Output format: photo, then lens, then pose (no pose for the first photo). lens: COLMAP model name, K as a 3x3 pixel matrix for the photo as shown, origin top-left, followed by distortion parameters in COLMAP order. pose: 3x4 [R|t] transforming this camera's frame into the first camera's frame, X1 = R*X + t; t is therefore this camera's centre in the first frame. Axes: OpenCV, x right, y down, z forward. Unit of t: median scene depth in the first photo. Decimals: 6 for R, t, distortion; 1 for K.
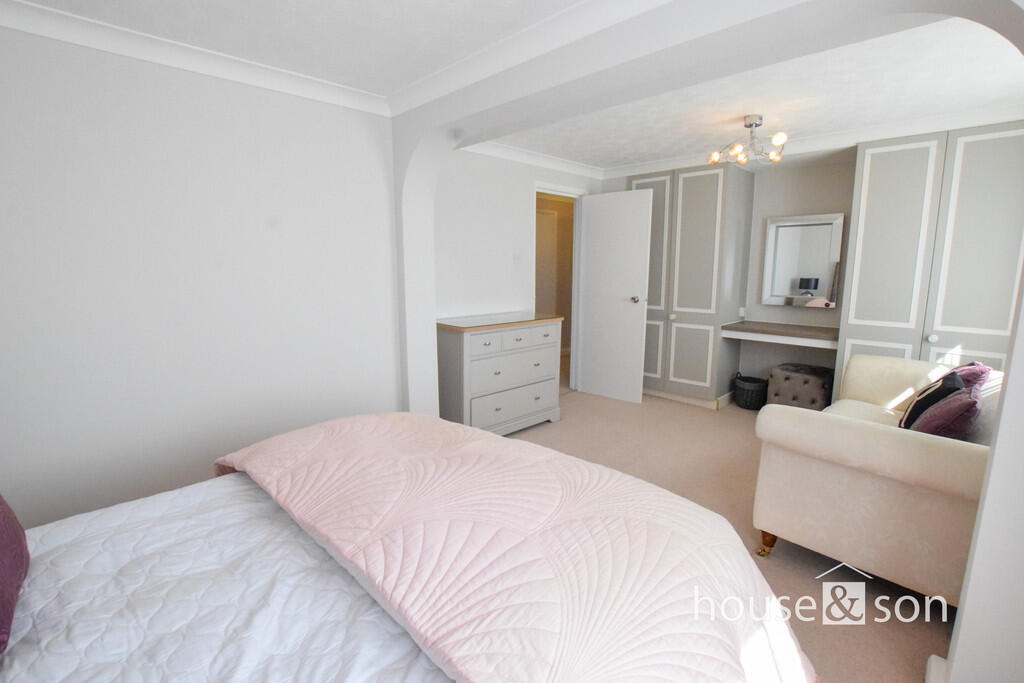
lens RADIAL K [[456.7, 0, 512.0], [0, 456.7, 341.5], [0, 0, 1]] dist [-0.024778, 0.000304]
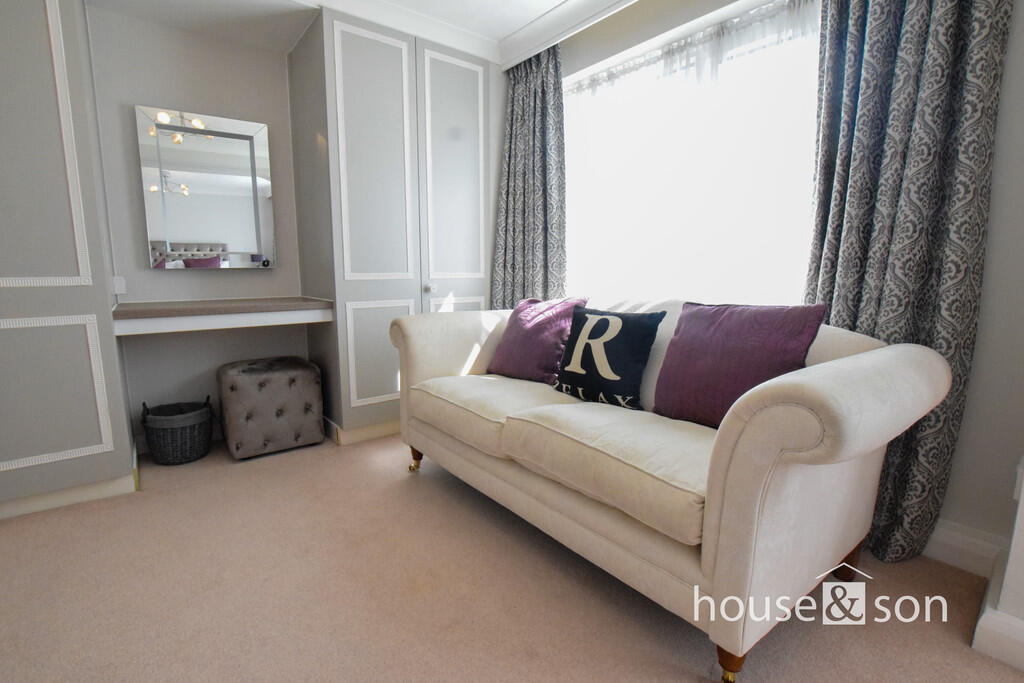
lens RADIAL K [[474.9, 0, 512.0], [0, 474.9, 341.5], [0, 0, 1]] dist [-0.031186, 0.005589]
pose [[0.099884, -0.151079, 0.983462, 0.041939], [0.159668, 0.978030, 0.134028, -0.003885], [-0.982105, 0.143640, 0.121812, 0.618382]]
